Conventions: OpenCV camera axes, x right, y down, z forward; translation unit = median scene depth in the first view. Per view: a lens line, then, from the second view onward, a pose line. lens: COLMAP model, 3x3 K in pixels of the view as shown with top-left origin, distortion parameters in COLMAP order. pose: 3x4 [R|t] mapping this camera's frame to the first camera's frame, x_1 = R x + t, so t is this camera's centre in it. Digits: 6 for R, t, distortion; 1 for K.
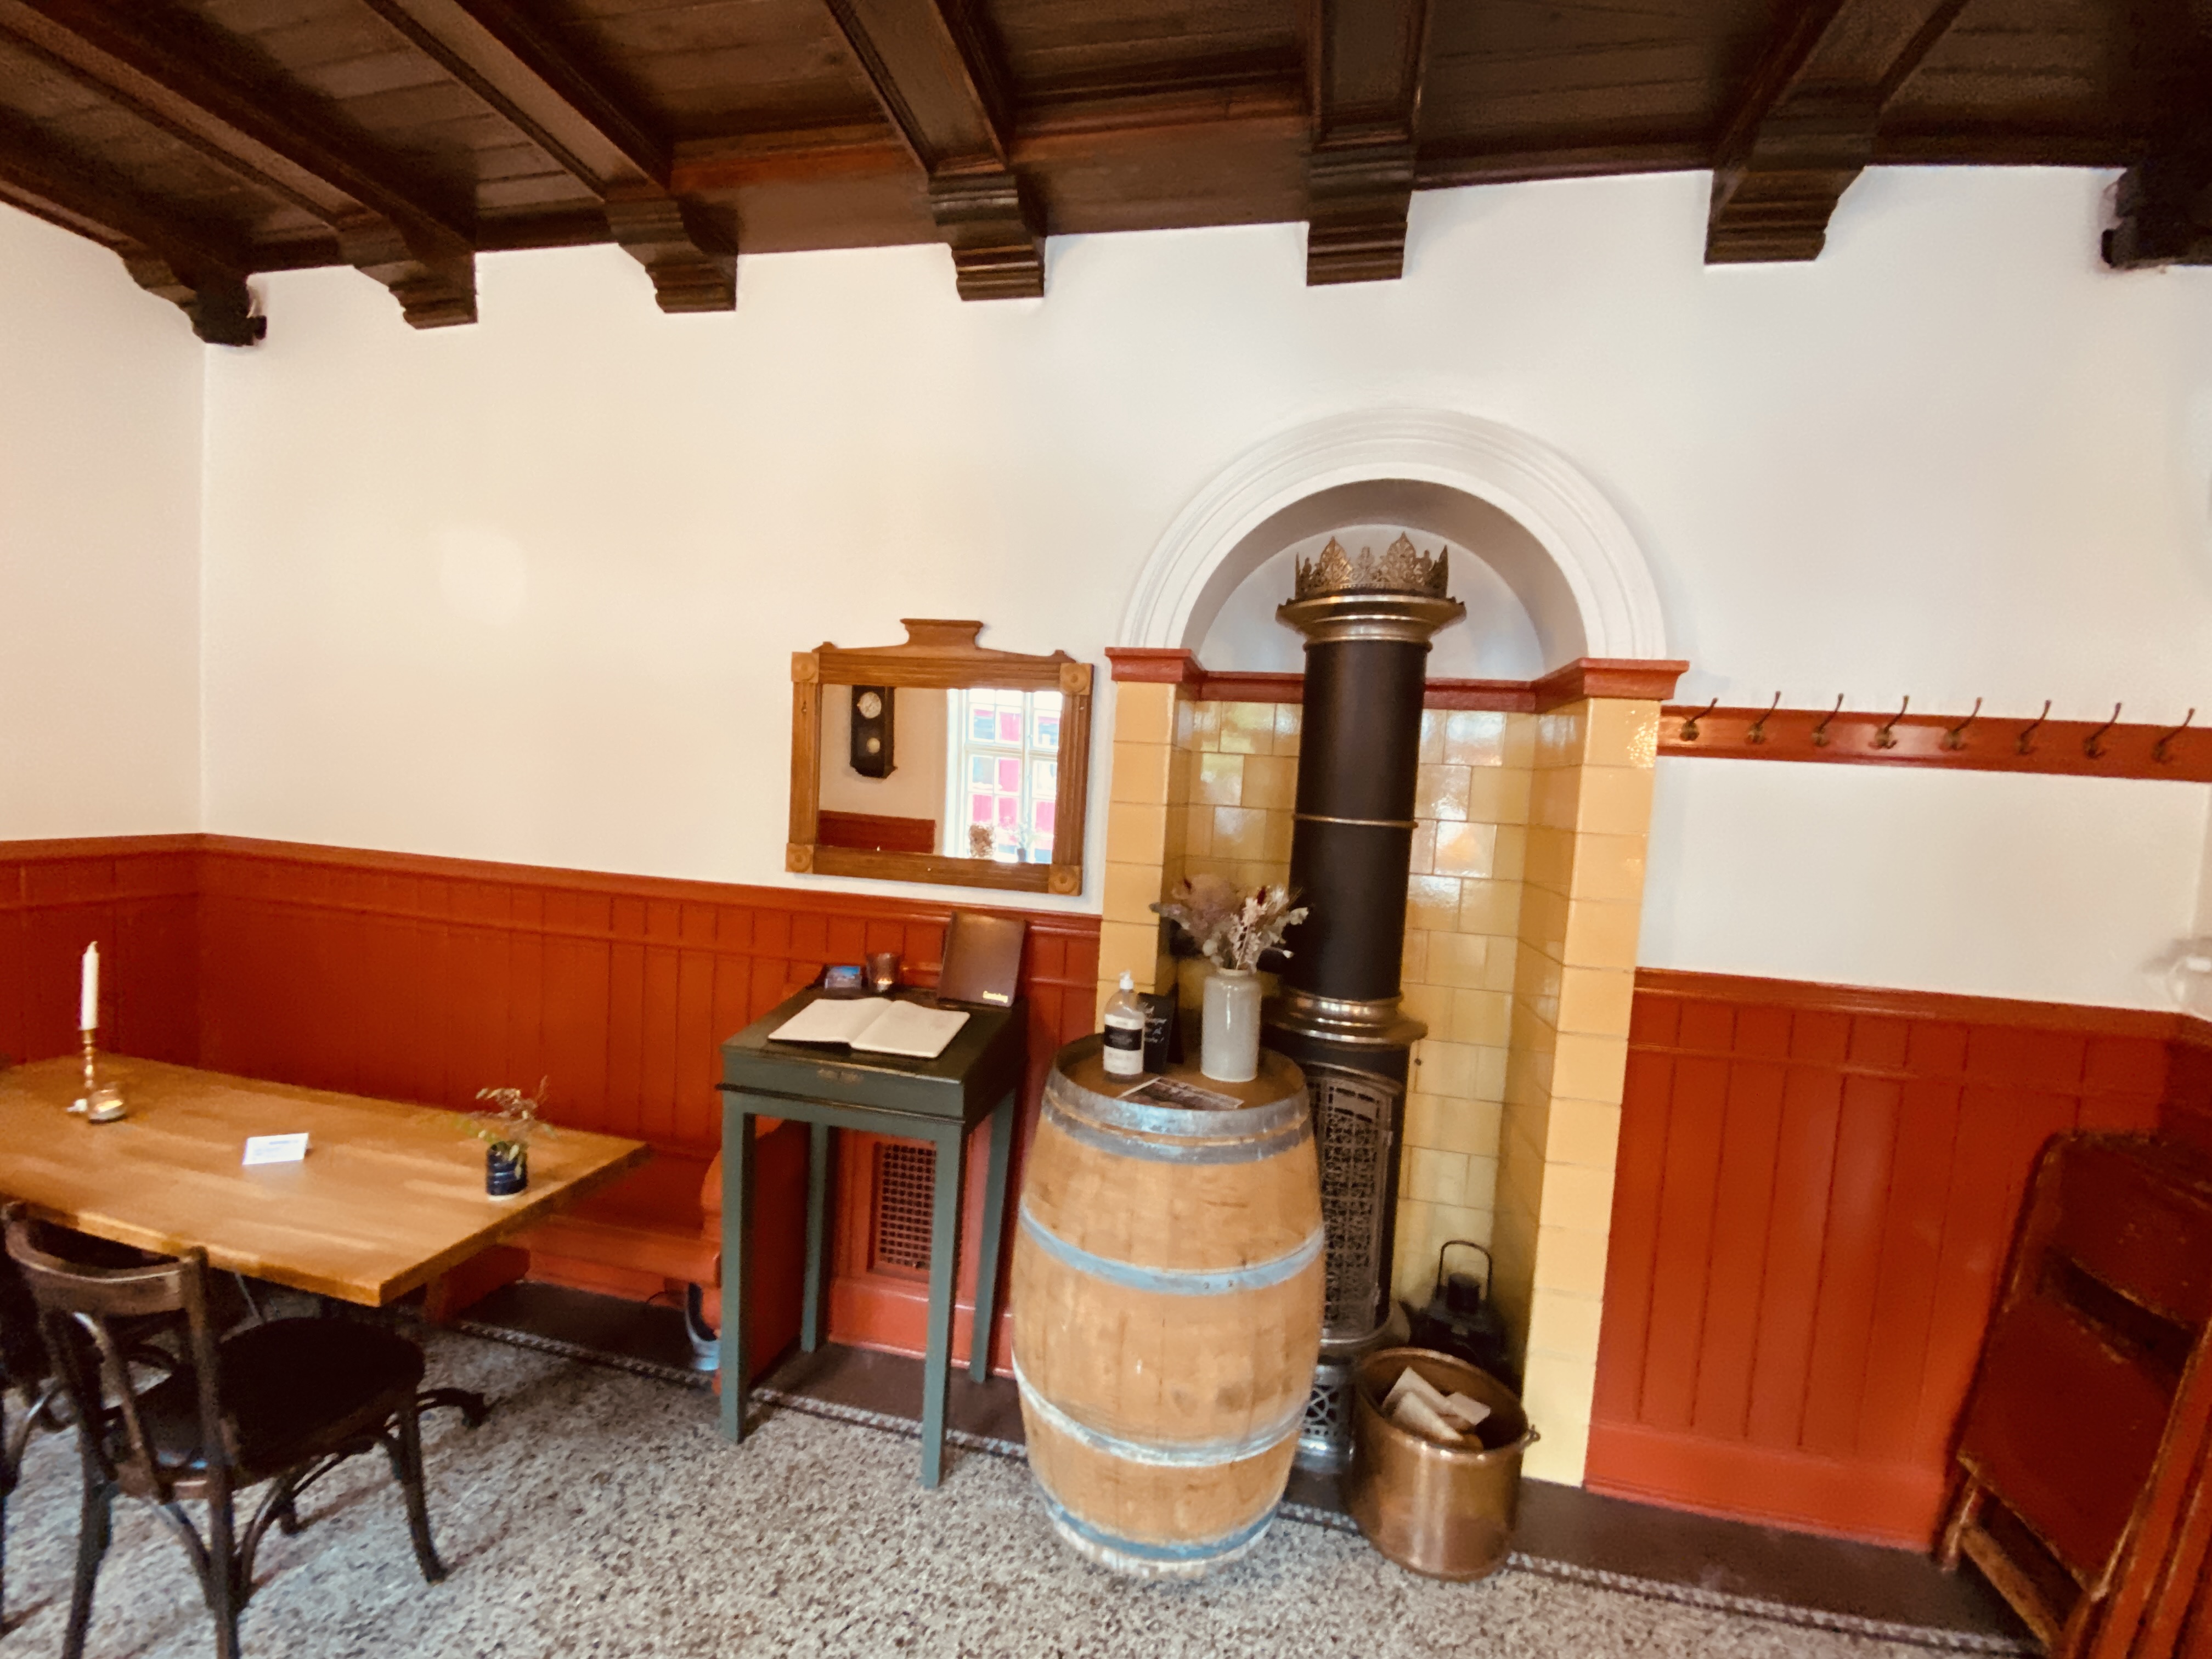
lens RADIAL K [[902.0, 0, 1104.0], [0, 902.0, 831.5], [0, 0, 1]] dist [0.021168, -0.018974]
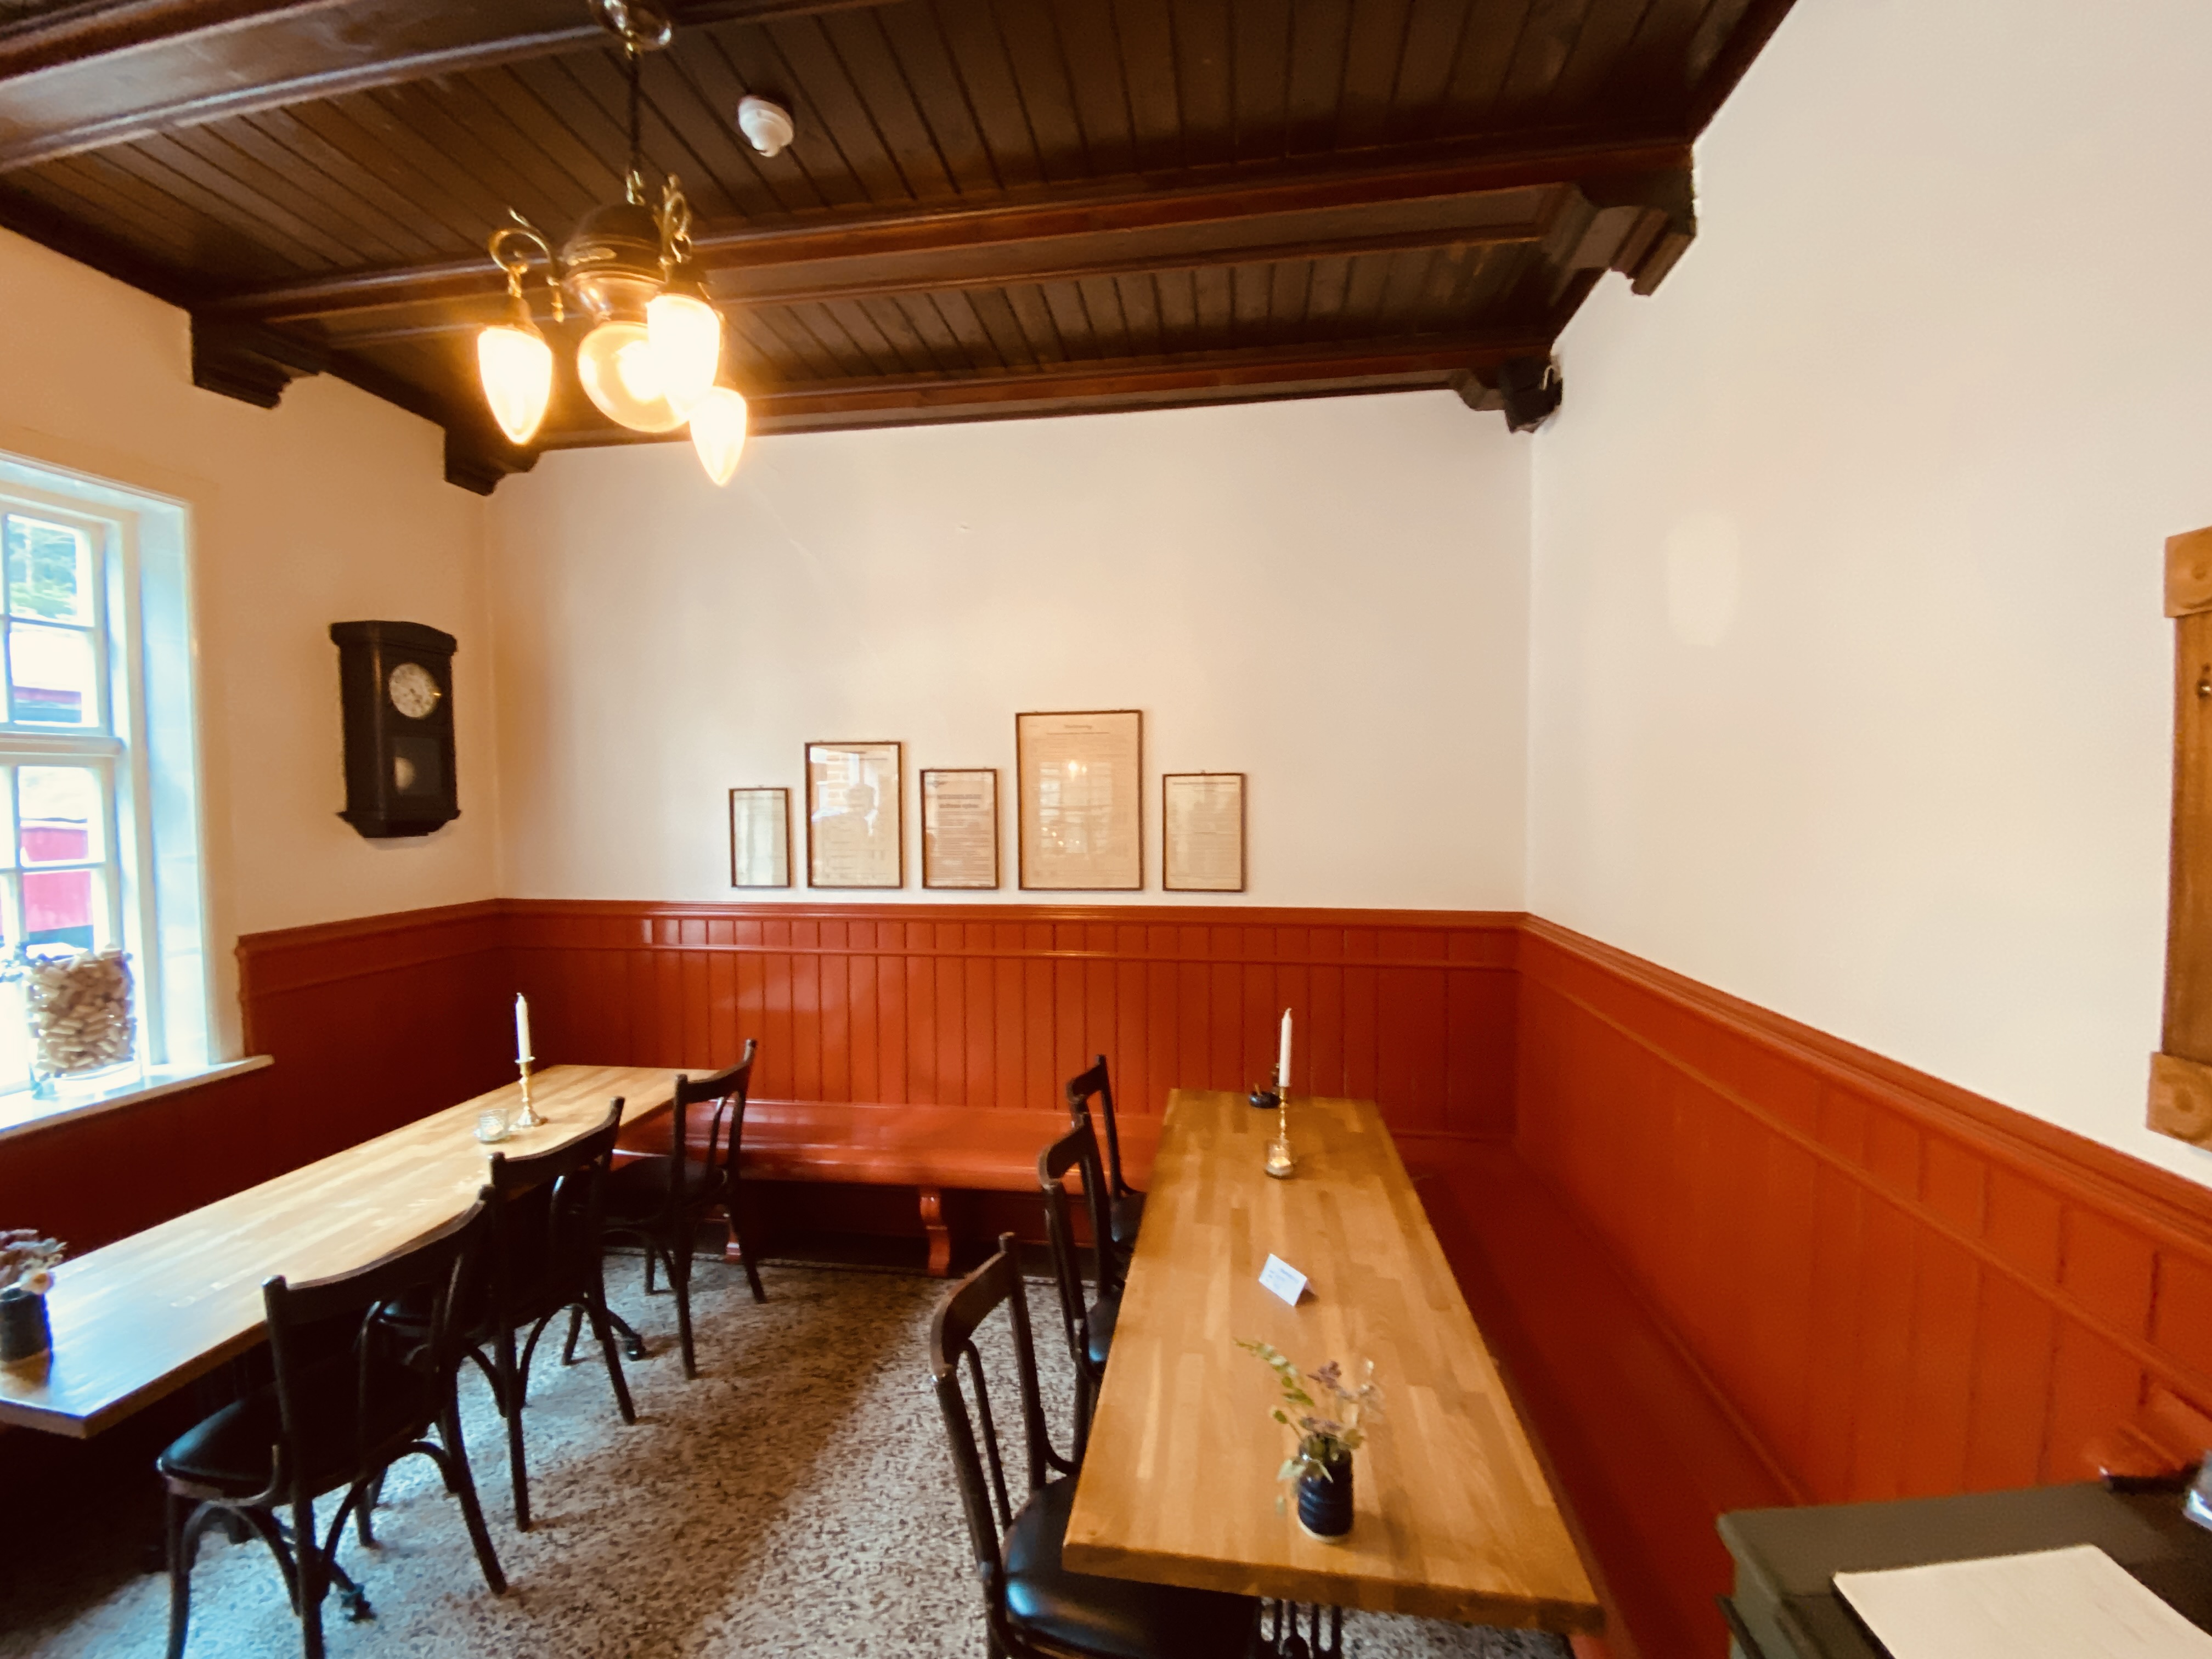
lens RADIAL K [[903.8, 0, 1102.6], [0, 903.8, 832.9], [0, 0, 1]] dist [0.019444, -0.019244]
pose [[0.067860, -0.019091, -0.997512, -0.015582], [-0.052400, 0.998369, -0.022673, -0.063024], [0.996318, 0.053808, 0.066749, 0.736364]]
